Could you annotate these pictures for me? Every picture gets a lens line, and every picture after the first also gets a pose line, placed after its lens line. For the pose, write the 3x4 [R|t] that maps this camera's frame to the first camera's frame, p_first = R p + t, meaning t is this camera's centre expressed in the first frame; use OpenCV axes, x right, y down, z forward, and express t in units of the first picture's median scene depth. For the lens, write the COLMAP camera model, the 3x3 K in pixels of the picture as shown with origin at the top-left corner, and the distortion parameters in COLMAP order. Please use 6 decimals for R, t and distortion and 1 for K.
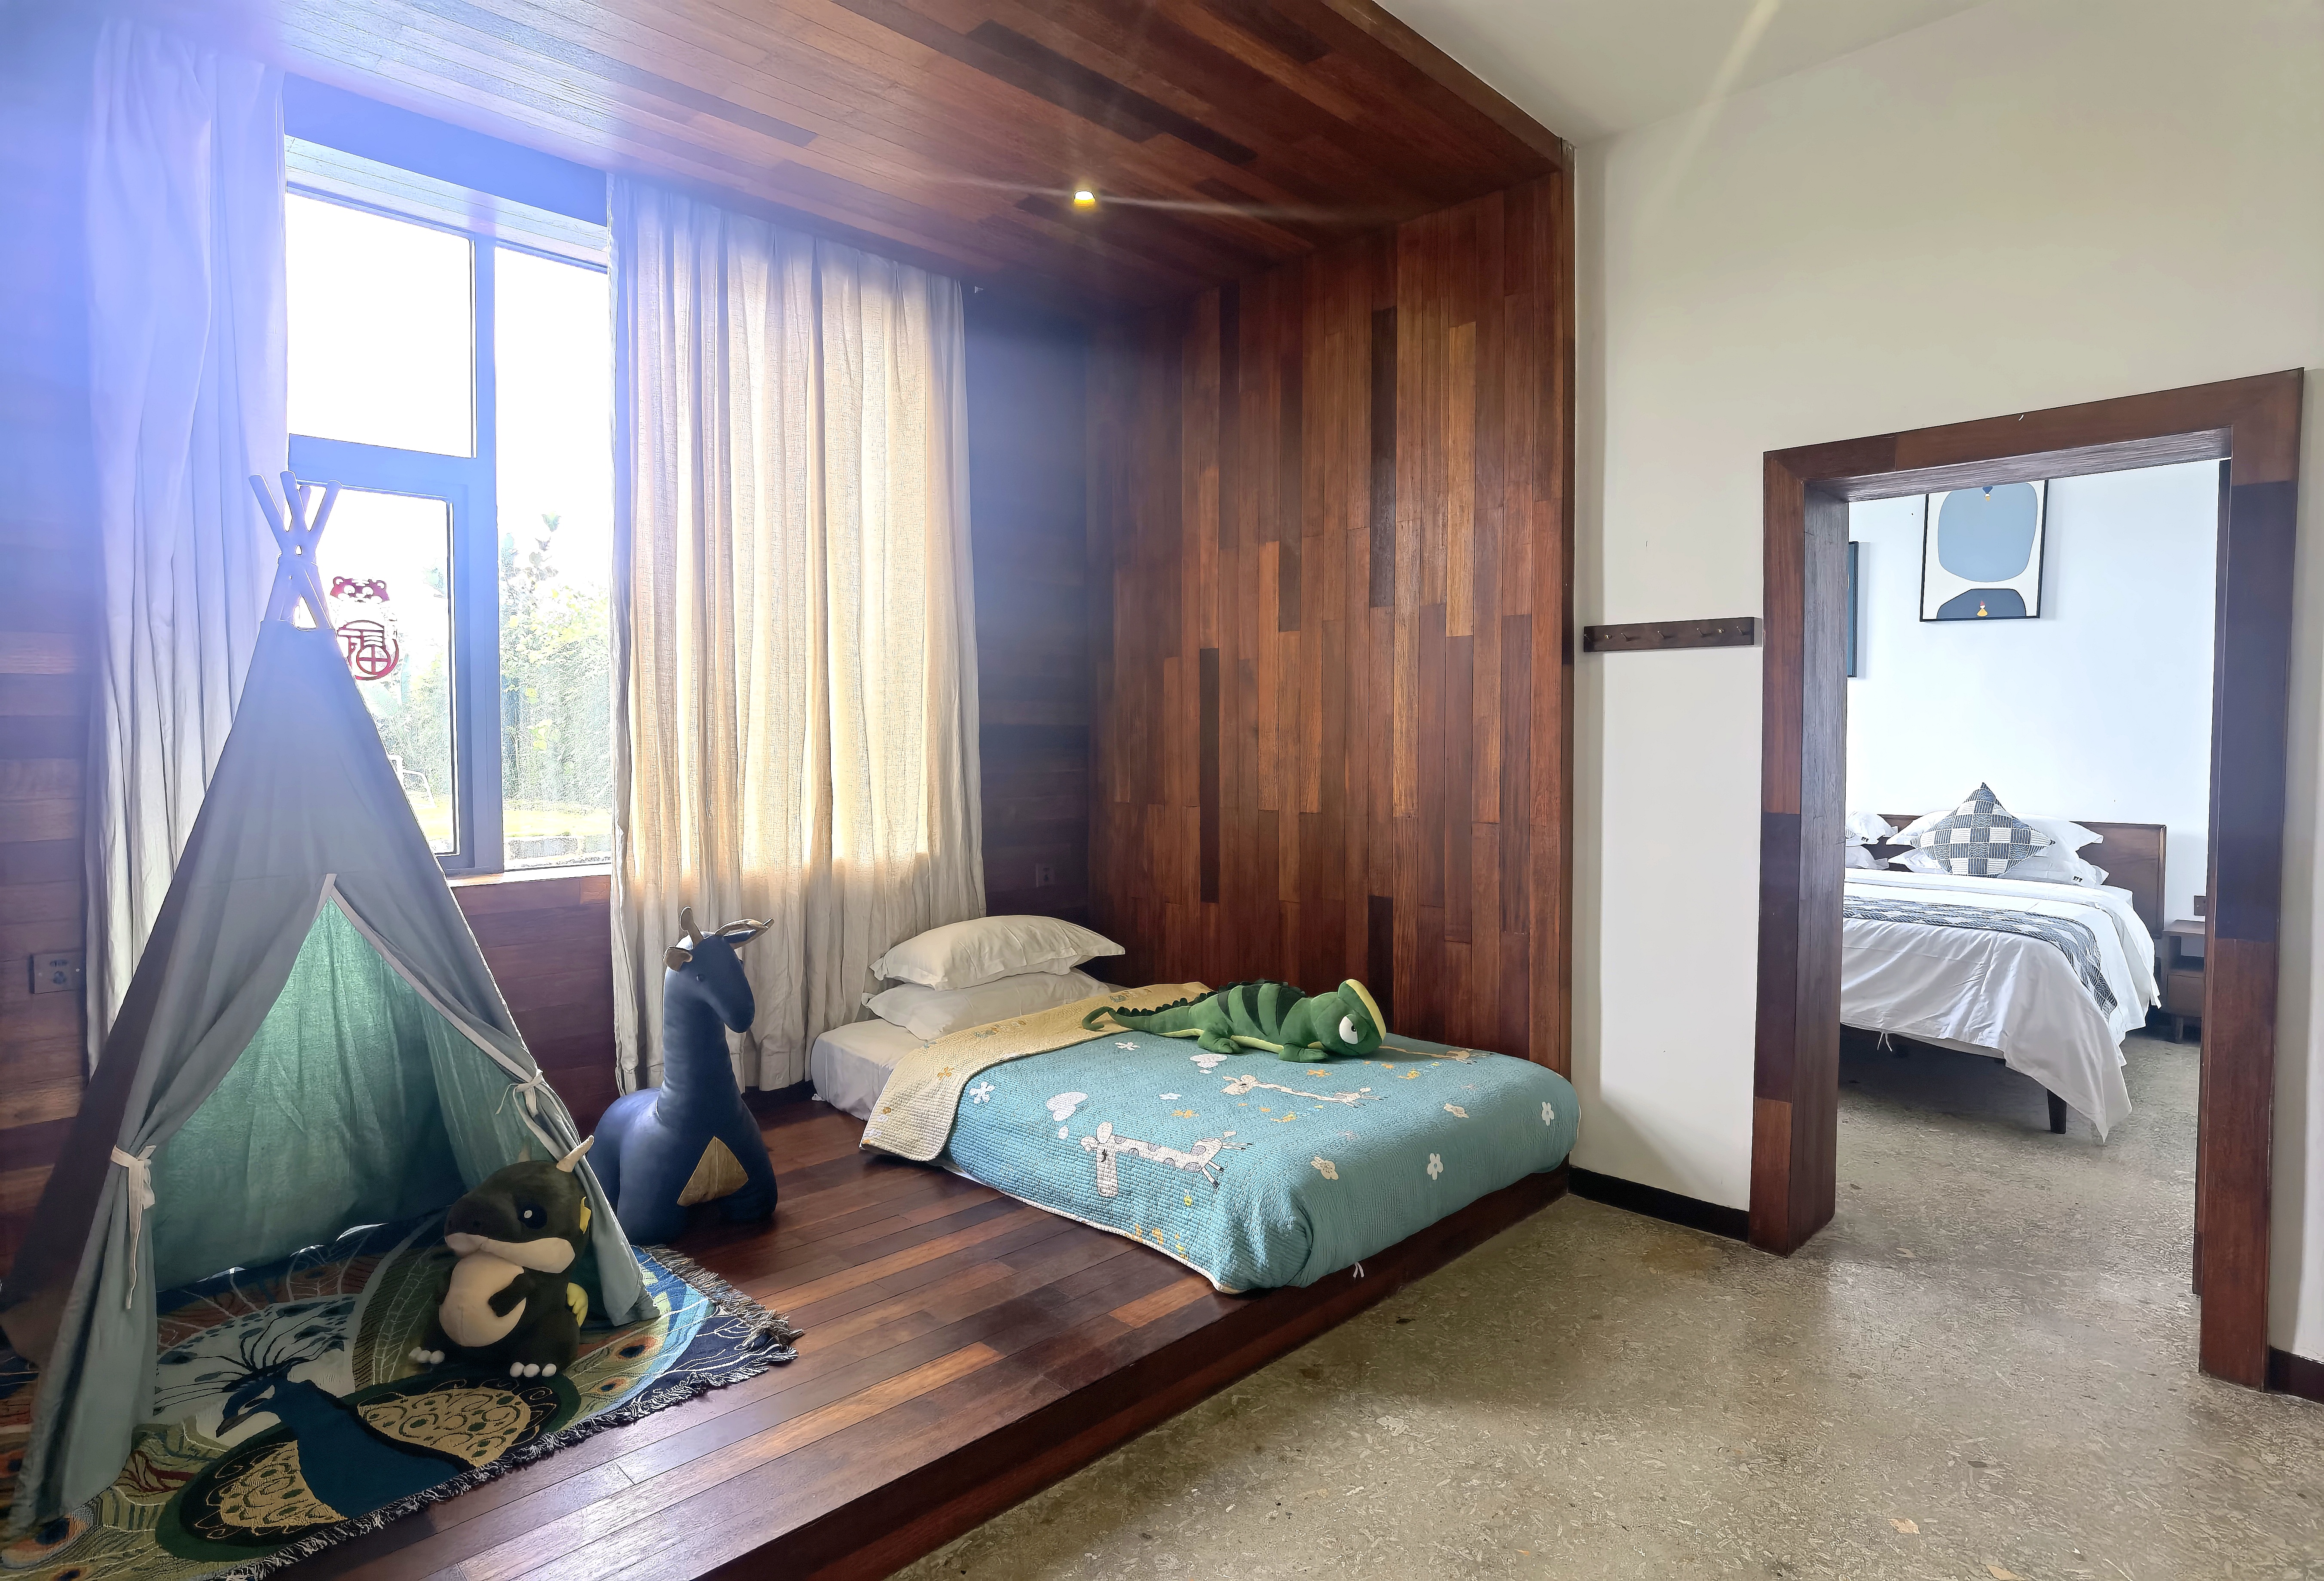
lens RADIAL K [[1152.4, 0, 1166.8], [0, 1152.4, 779.0], [0, 0, 1]] dist [-0.045312, 0.011422]
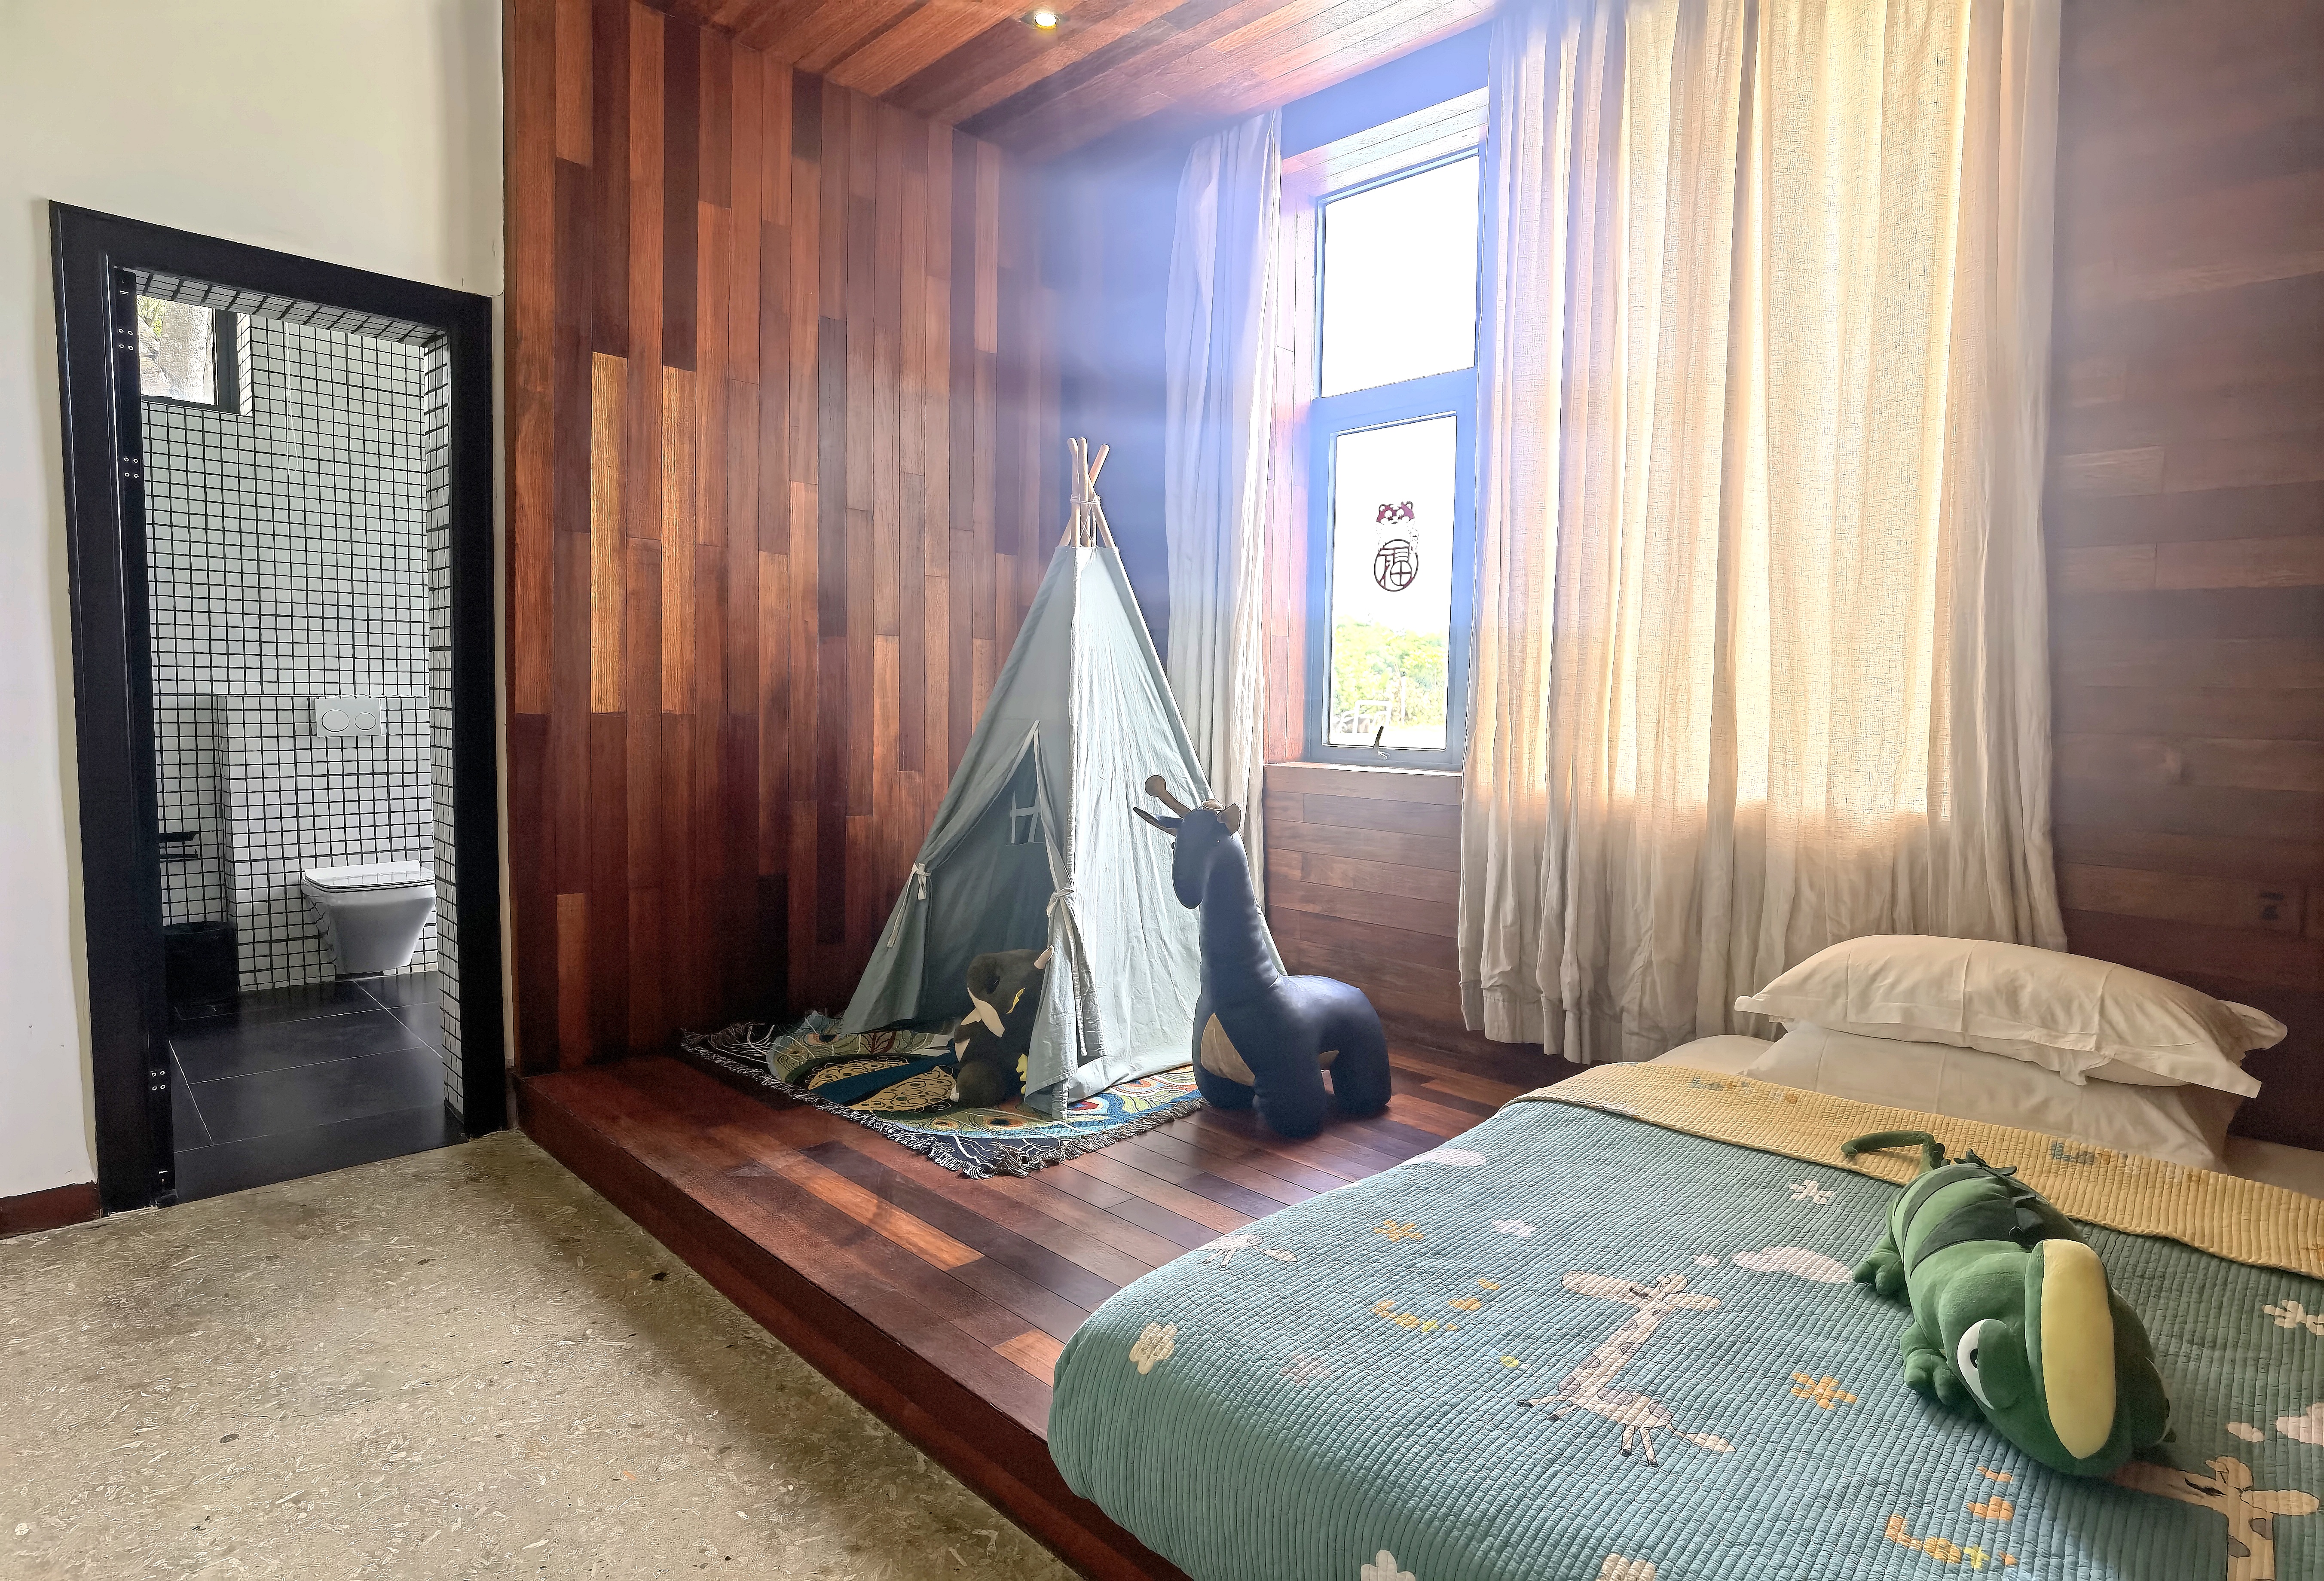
lens RADIAL K [[1198.2, 0, 1159.6], [0, 1198.2, 773.6], [0, 0, 1]] dist [-0.002594, -0.000866]
pose [[0.022299, 0.071316, -0.997204, 0.490885], [-0.048314, 0.996364, 0.070175, 0.021901], [0.998583, 0.046614, 0.025664, 0.700142]]
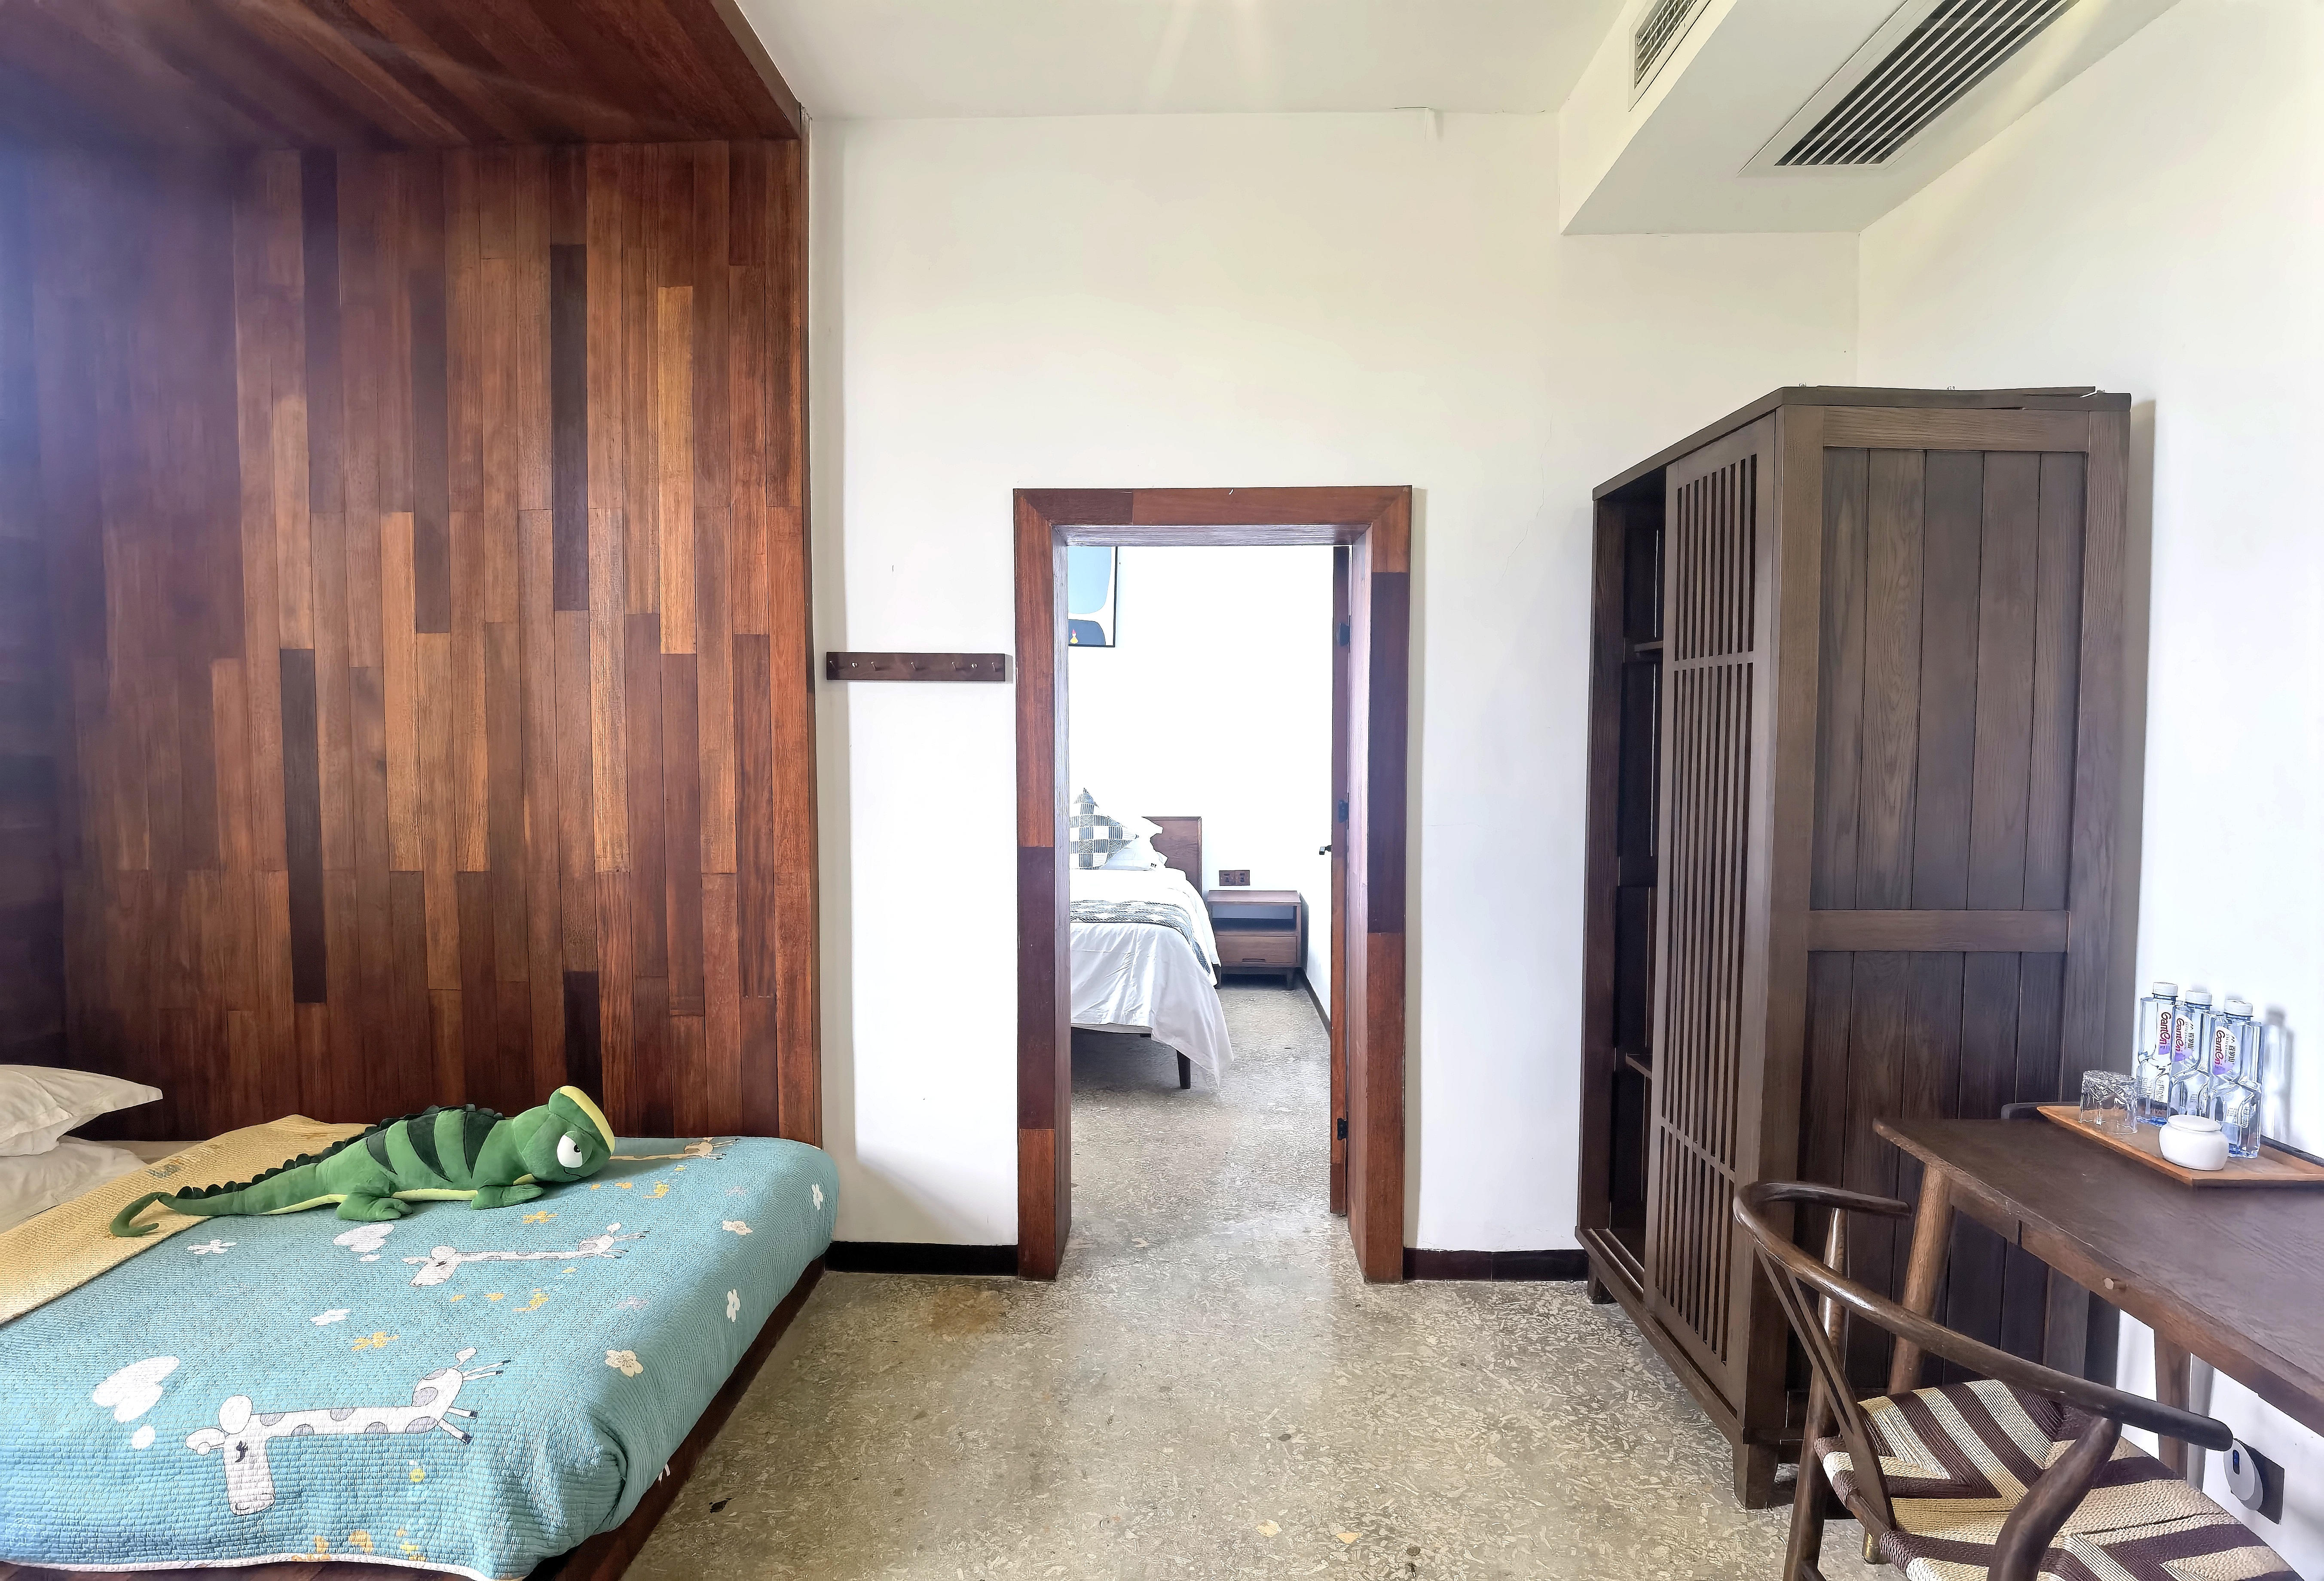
lens RADIAL K [[1191.2, 0, 1154.6], [0, 1191.2, 775.8], [0, 0, 1]] dist [-0.052219, 0.023569]
pose [[0.728481, -0.026319, 0.684560, -0.091291], [0.024218, 0.999627, 0.012660, -0.038984], [-0.684638, 0.007356, 0.728846, 0.131206]]
